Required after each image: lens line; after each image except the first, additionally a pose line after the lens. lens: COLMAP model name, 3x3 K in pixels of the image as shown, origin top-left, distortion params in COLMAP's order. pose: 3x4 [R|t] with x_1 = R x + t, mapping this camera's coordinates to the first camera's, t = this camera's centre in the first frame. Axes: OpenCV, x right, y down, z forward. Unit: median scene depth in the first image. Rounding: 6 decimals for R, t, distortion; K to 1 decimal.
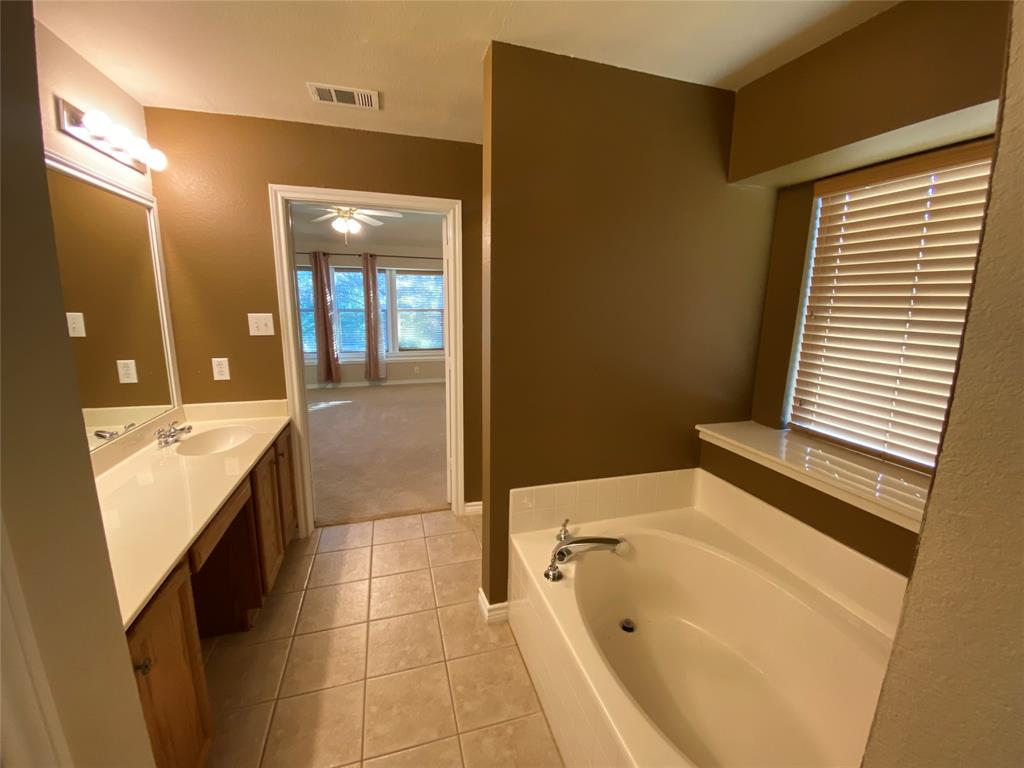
lens RADIAL K [[410.2, 0, 511.3], [0, 410.2, 381.0], [0, 0, 1]] dist [0.045362, -0.034931]
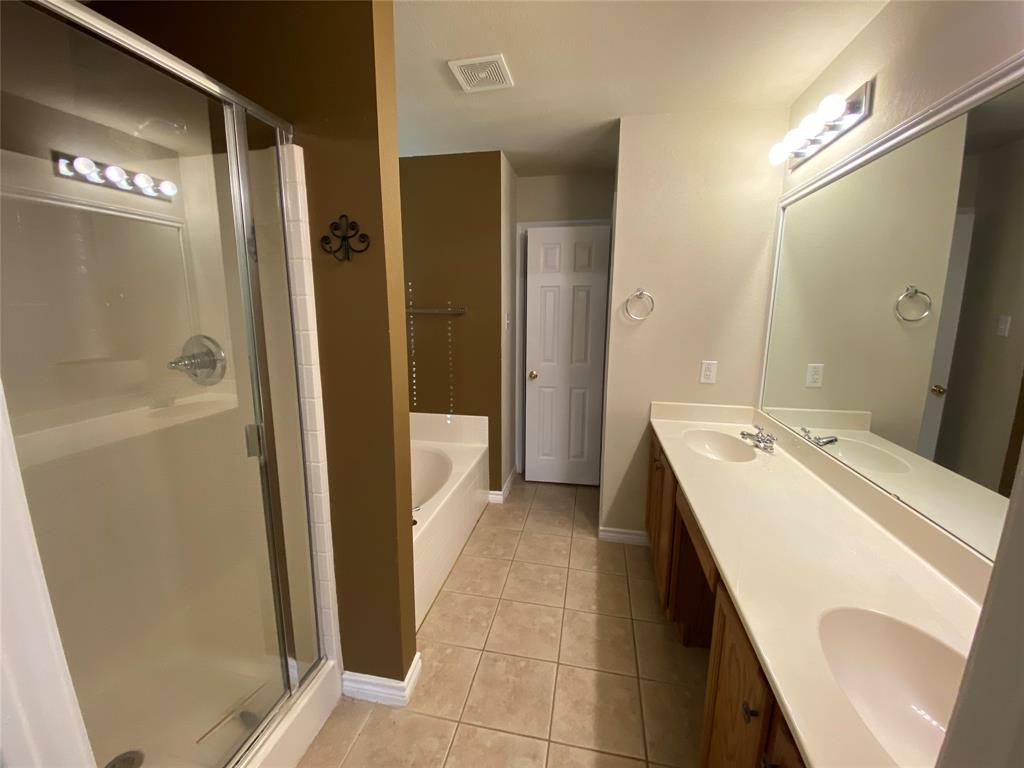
lens RADIAL K [[412.4, 0, 508.5], [0, 412.4, 380.7], [0, 0, 1]] dist [0.026248, -0.024917]
pose [[-0.875771, -0.095812, 0.473123, -0.648795], [0.080999, 0.937043, 0.339692, -0.287991], [-0.475883, 0.335814, -0.812874, 1.625089]]
